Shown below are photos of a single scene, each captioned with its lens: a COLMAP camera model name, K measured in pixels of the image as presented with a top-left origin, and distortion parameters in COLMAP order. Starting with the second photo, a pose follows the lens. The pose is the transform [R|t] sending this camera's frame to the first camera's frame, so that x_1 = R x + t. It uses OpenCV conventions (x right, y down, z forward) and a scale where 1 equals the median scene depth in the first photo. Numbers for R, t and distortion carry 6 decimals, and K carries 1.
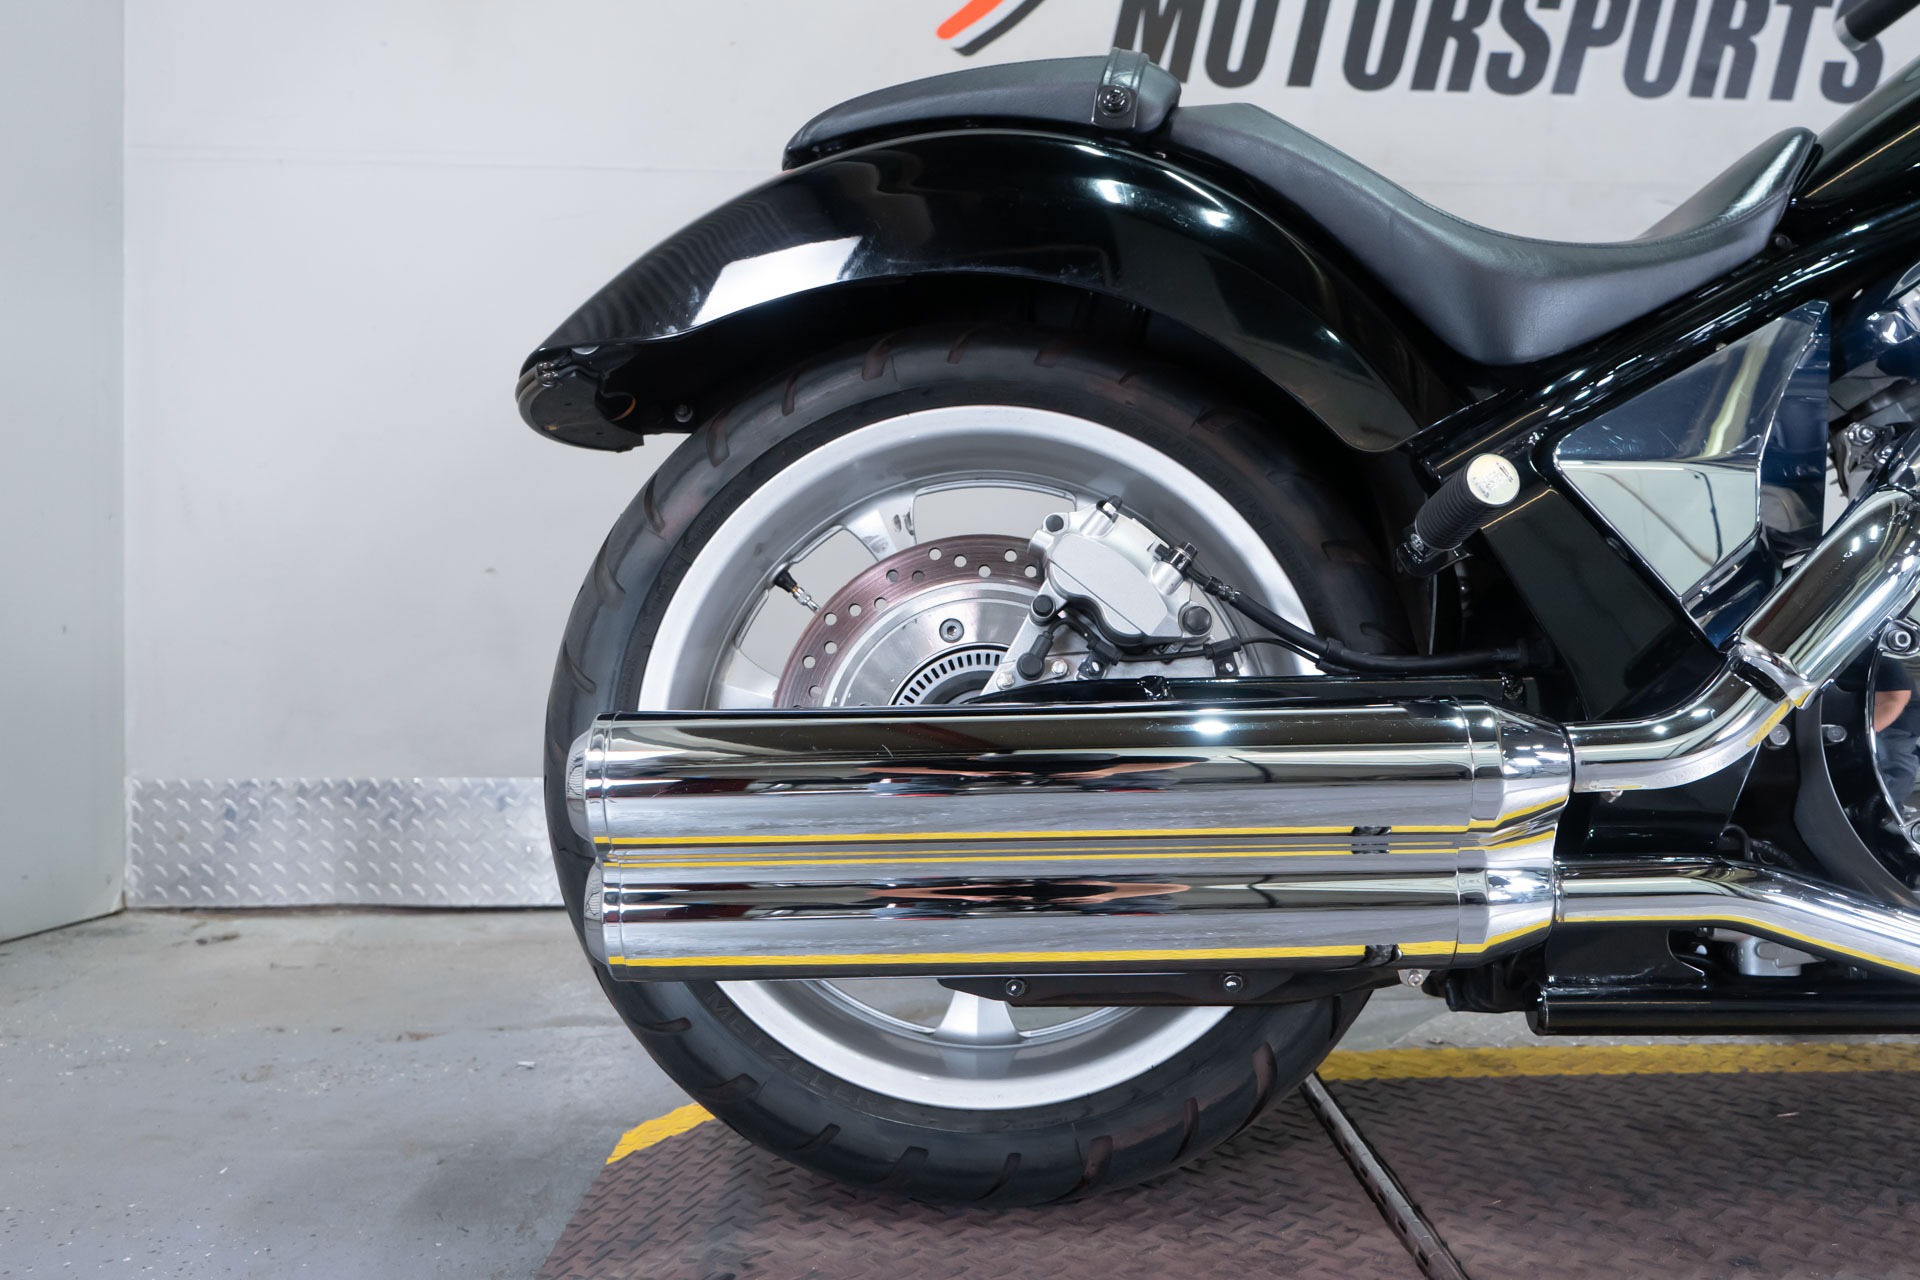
lens RADIAL K [[1652.3, 0, 960.0], [0, 1652.3, 640.0], [0, 0, 1]] dist [-0.003848, 0.000911]
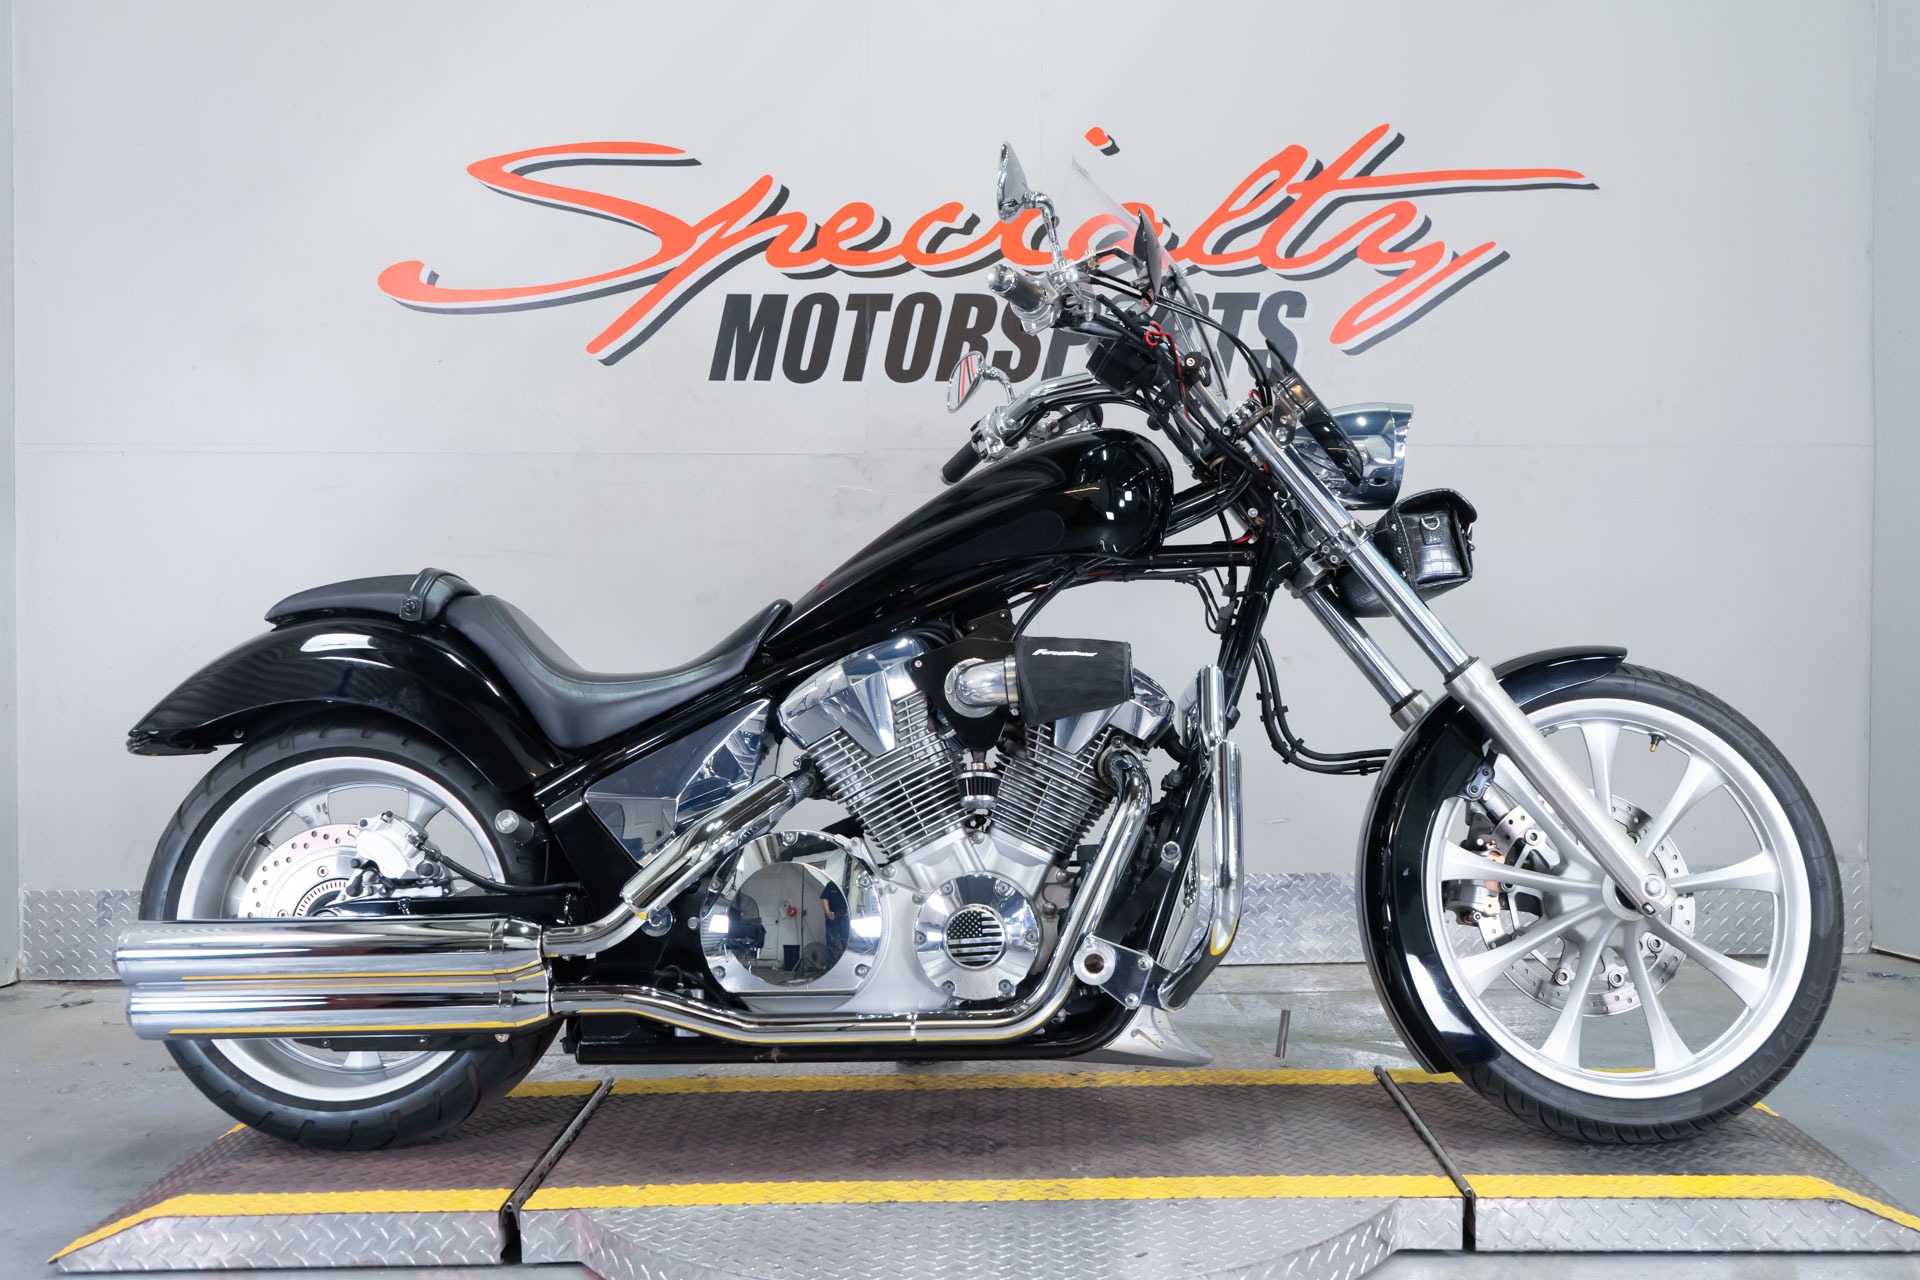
lens RADIAL K [[1879.1, 0, 960.0], [0, 1879.1, 640.0], [0, 0, 1]] dist [0.004808, 0.002872]
pose [[0.997715, -0.005989, -0.067301, 0.411654], [0.005958, 0.999982, -0.000660, -0.124524], [0.067304, 0.000258, 0.997732, -0.558473]]
